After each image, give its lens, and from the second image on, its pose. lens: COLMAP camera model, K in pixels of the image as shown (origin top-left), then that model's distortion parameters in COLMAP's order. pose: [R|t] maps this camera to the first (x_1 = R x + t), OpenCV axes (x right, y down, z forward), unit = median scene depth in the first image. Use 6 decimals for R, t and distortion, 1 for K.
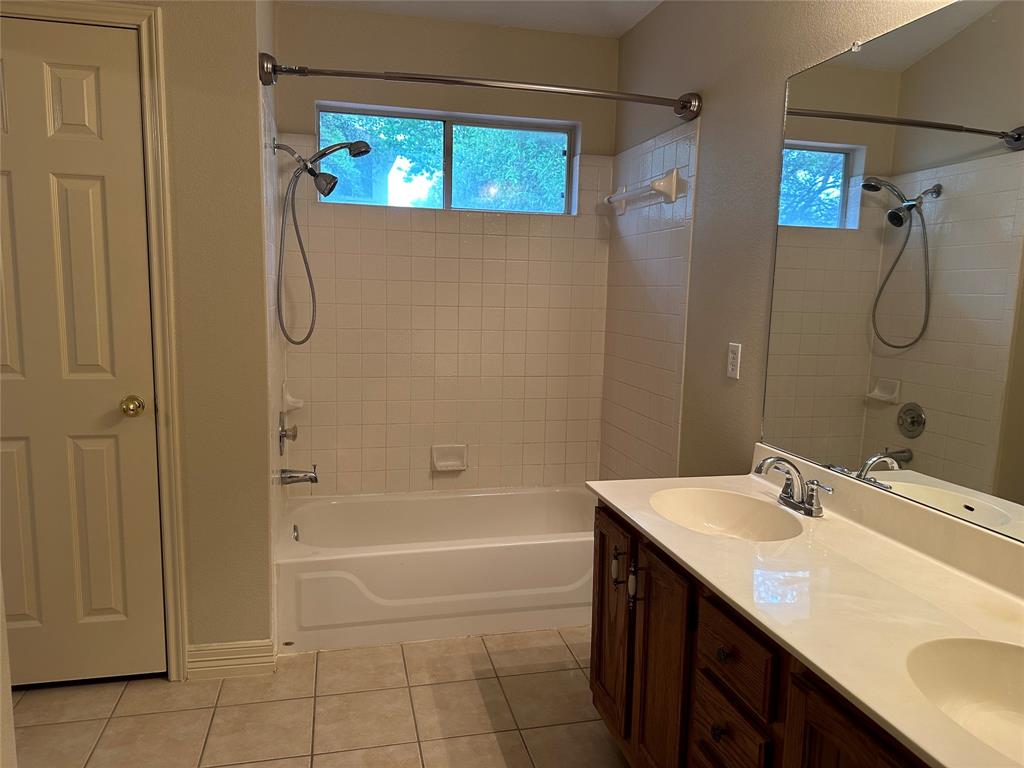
lens RADIAL K [[719.1, 0, 512.0], [0, 719.1, 384.0], [0, 0, 1]] dist [-0.001684, -0.000845]
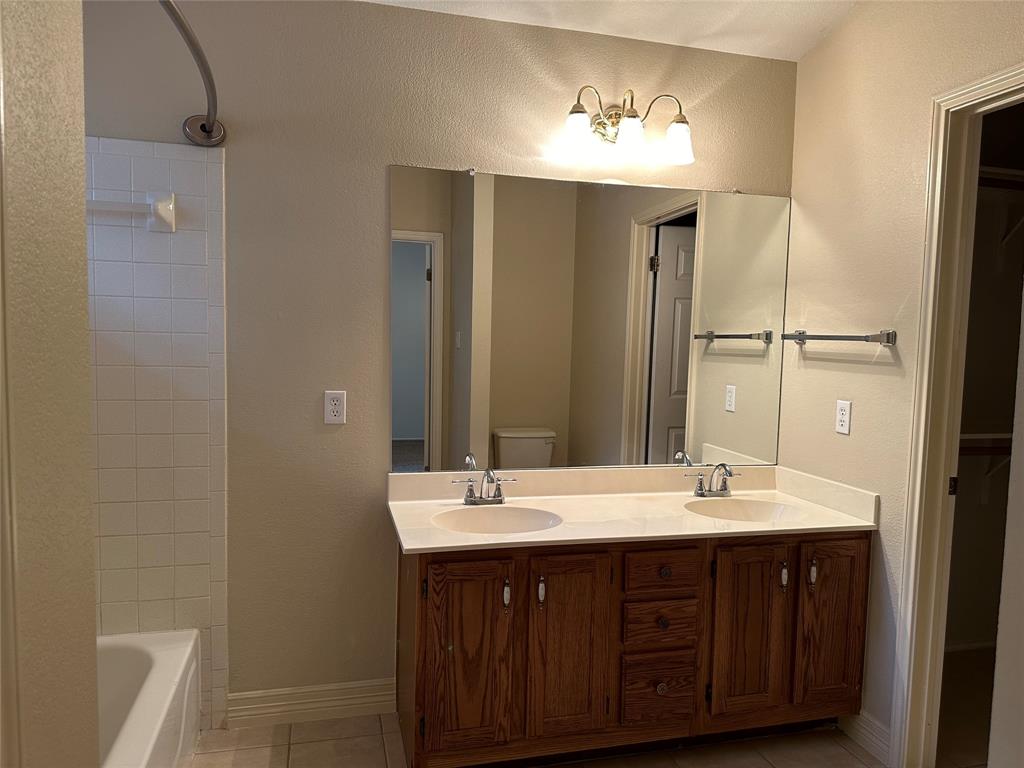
lens RADIAL K [[719.1, 0, 512.0], [0, 719.1, 384.0], [0, 0, 1]] dist [-0.001684, -0.000845]
pose [[-0.020860, -0.102528, 0.994511, -0.790542], [0.112326, 0.988190, 0.104232, -0.156666], [-0.993452, 0.113884, -0.009098, 0.796849]]
